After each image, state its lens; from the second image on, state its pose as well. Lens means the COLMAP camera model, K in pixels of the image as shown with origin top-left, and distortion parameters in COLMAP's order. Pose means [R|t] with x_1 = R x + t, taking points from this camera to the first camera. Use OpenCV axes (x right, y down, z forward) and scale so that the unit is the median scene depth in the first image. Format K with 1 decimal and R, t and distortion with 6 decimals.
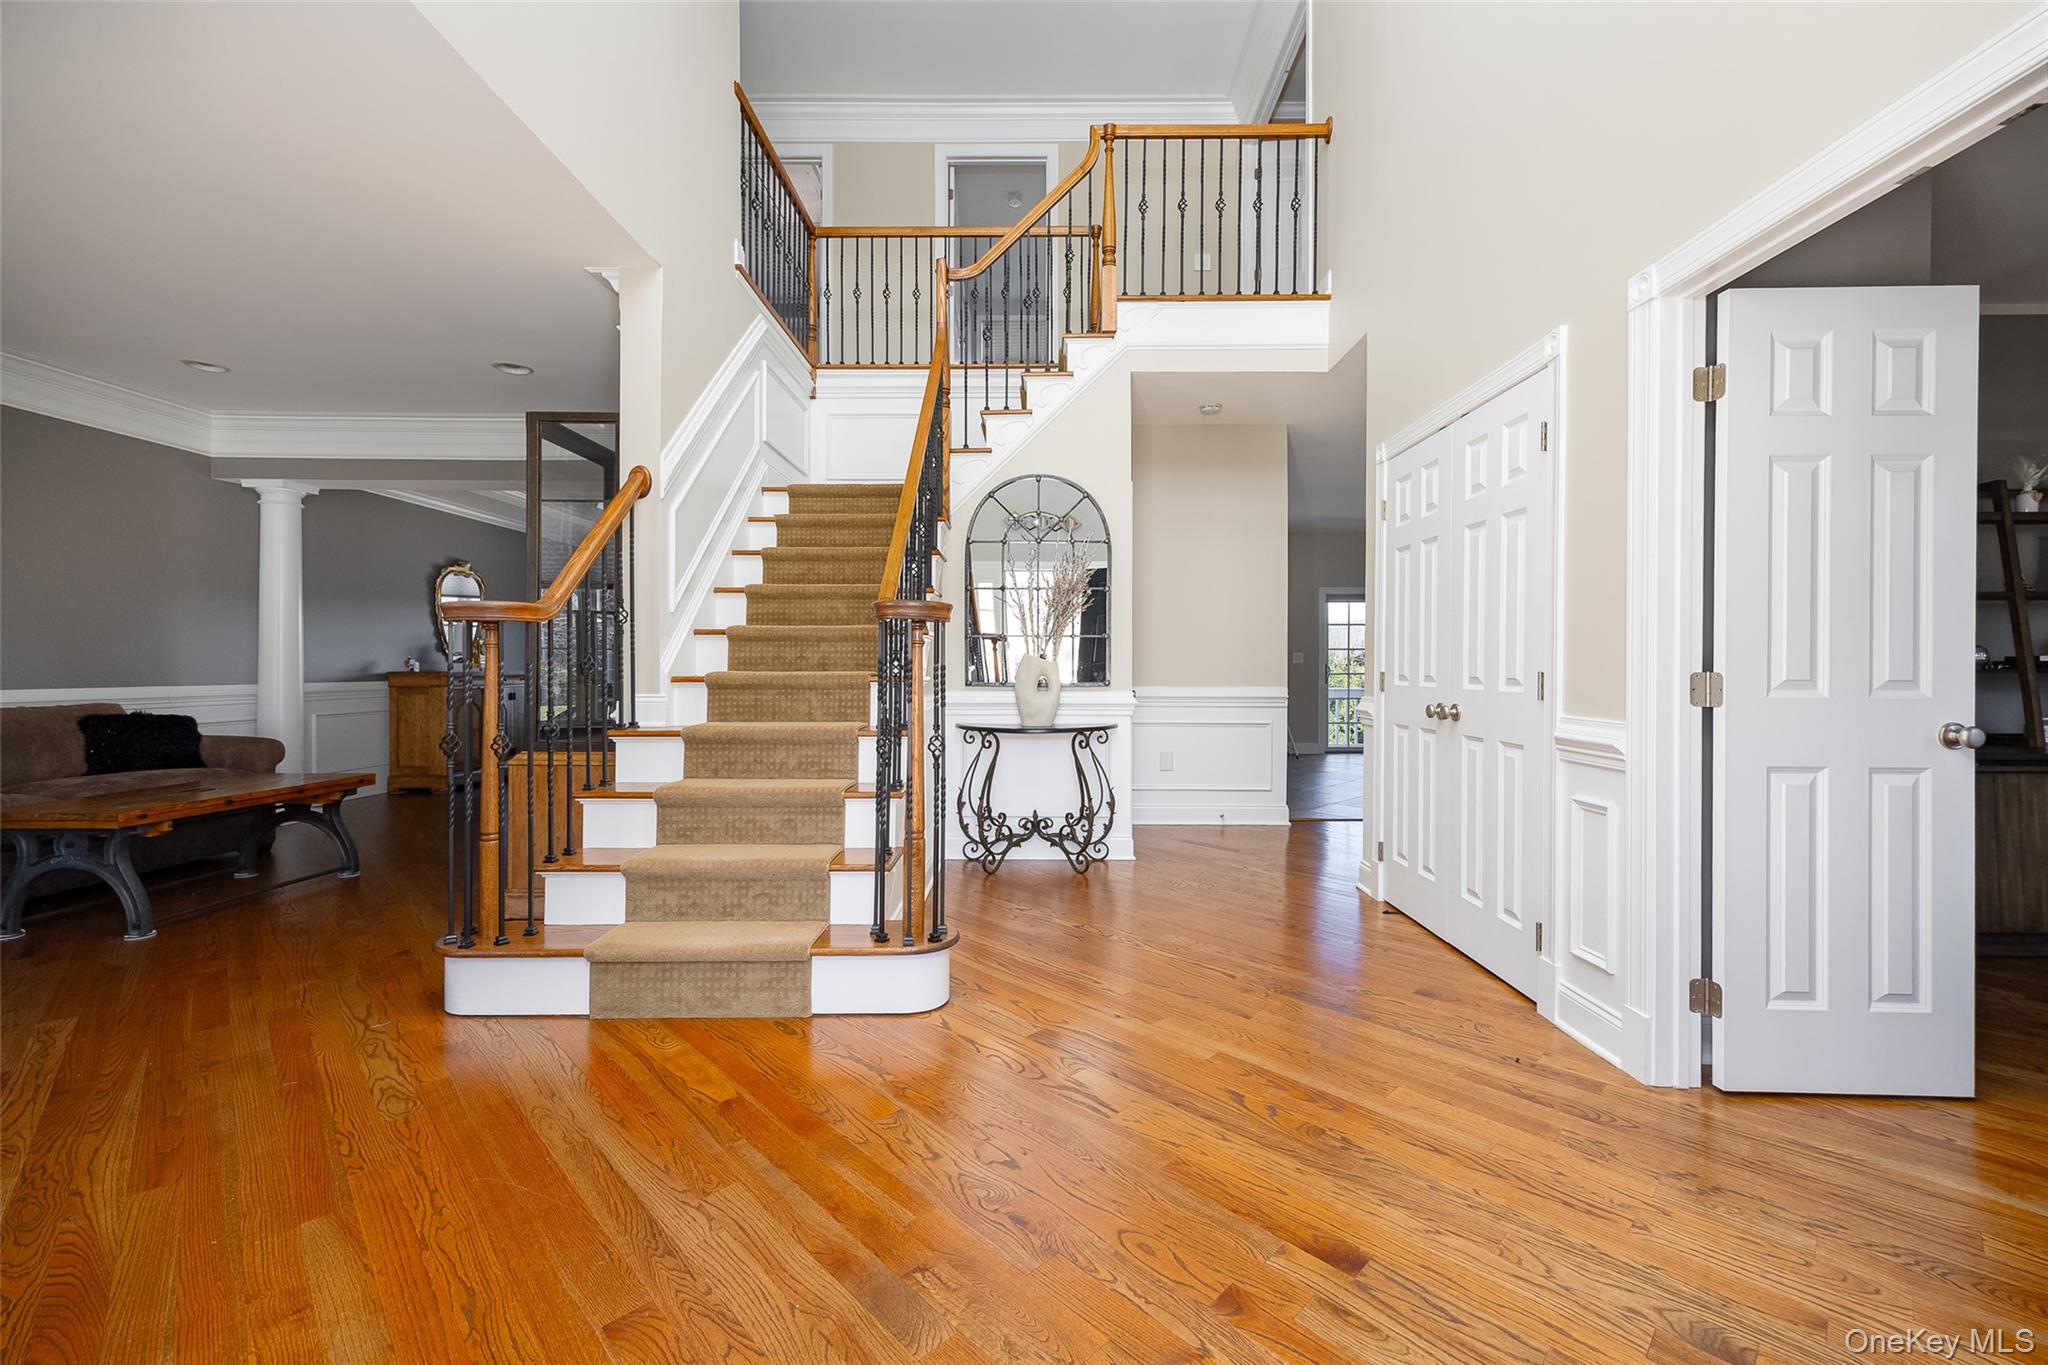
lens RADIAL K [[792.7, 0, 1033.3], [0, 792.7, 668.7], [0, 0, 1]] dist [0.002402, 0.000231]
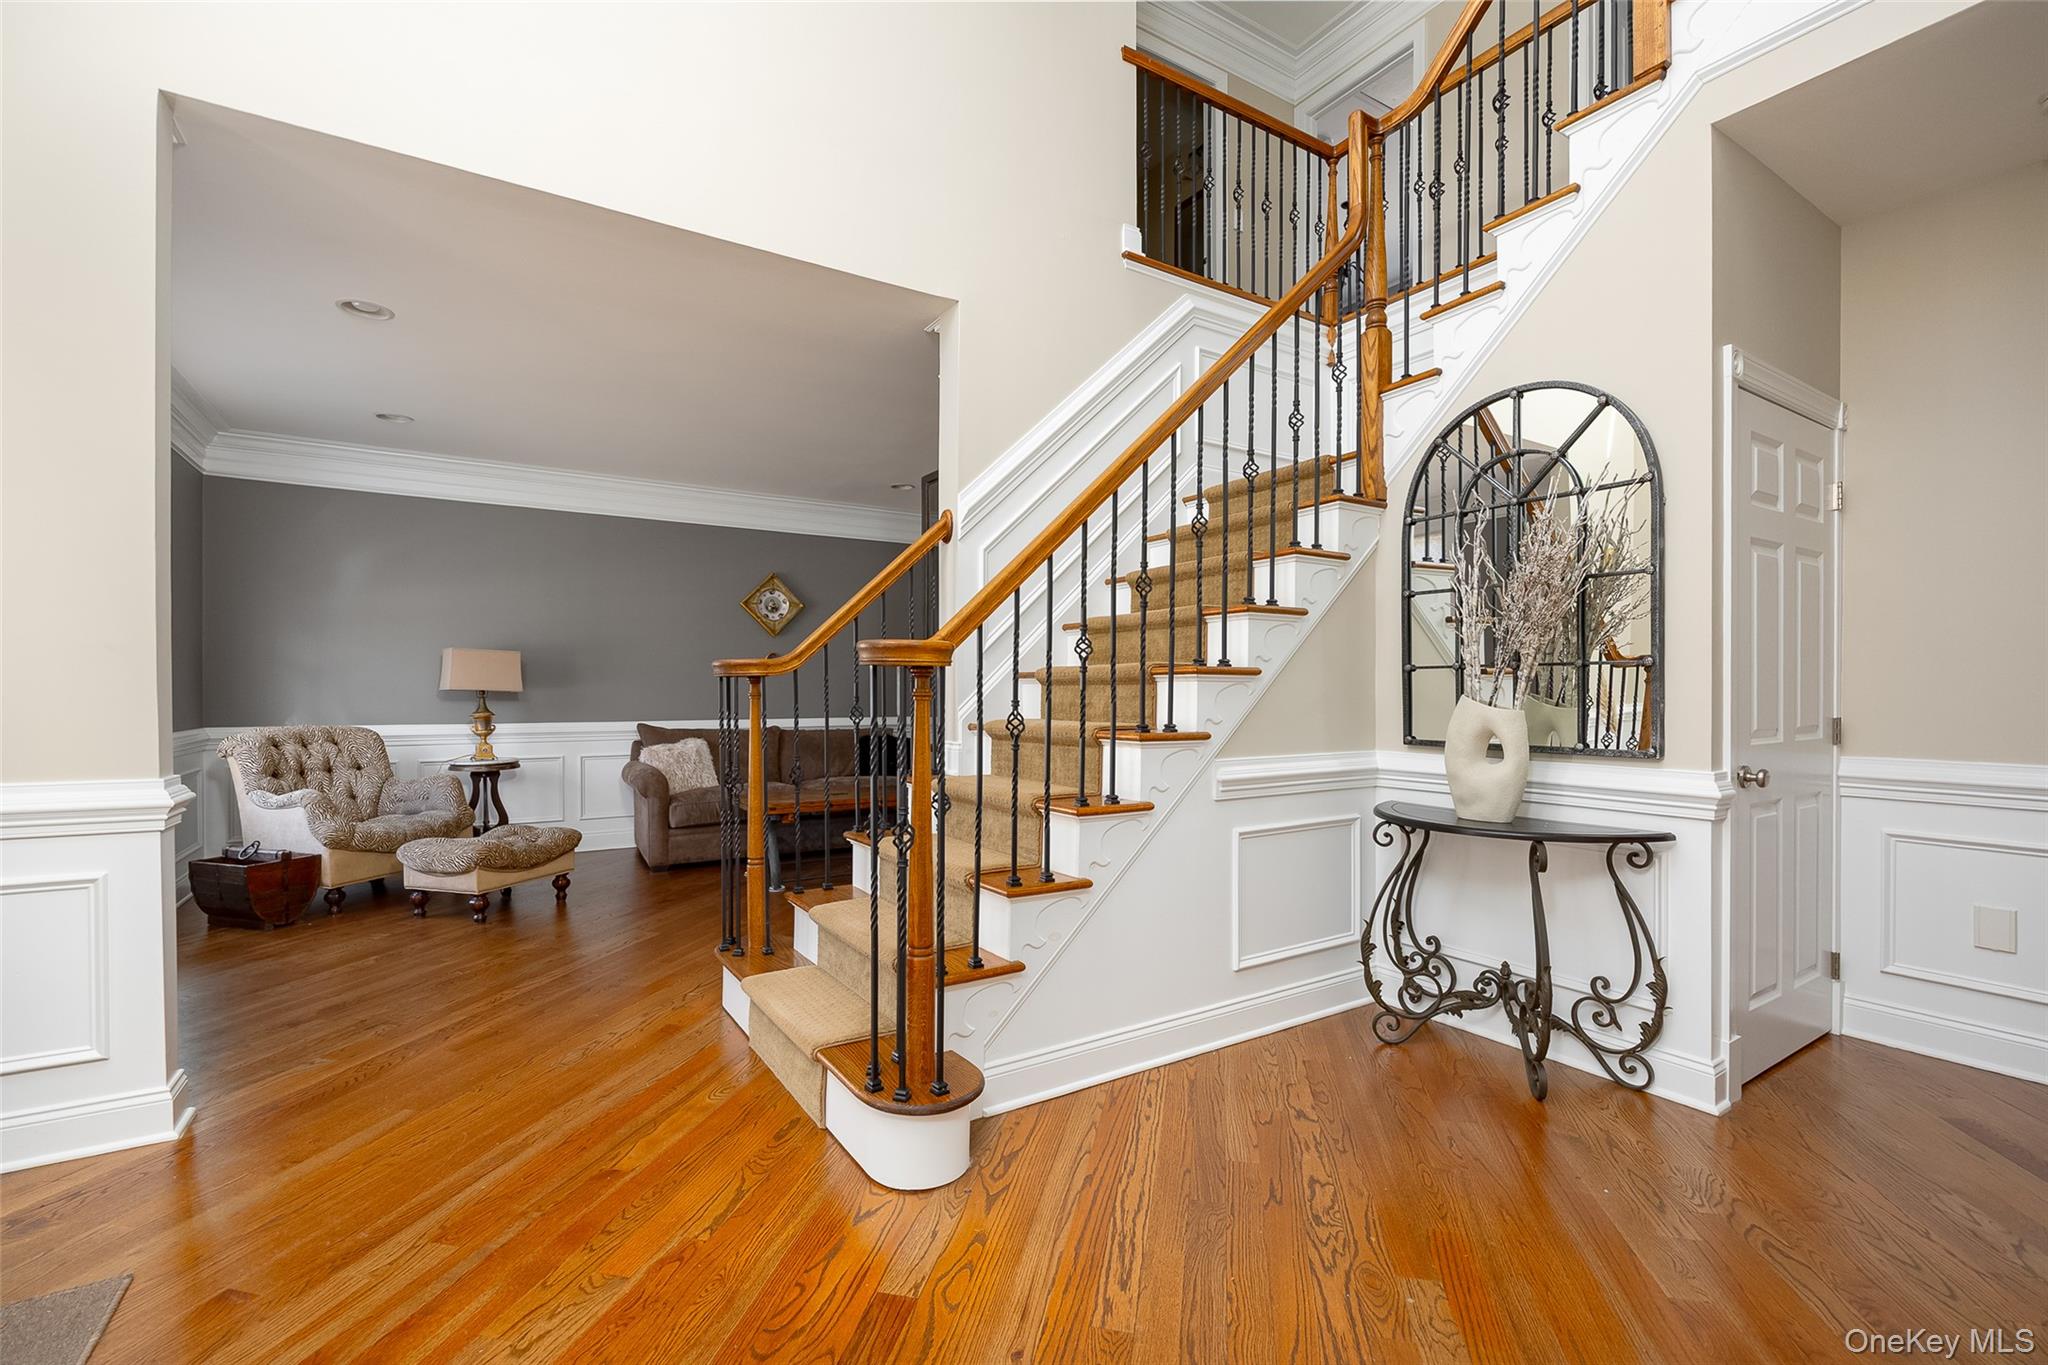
lens RADIAL K [[859.3, 0, 1026.5], [0, 859.3, 697.1], [0, 0, 1]] dist [-0.004744, -0.000084]
pose [[0.560618, 0.003184, -0.828069, 0.333985], [-0.002464, 0.999995, 0.002177, -0.018032], [0.828071, 0.000820, 0.560623, 0.359085]]
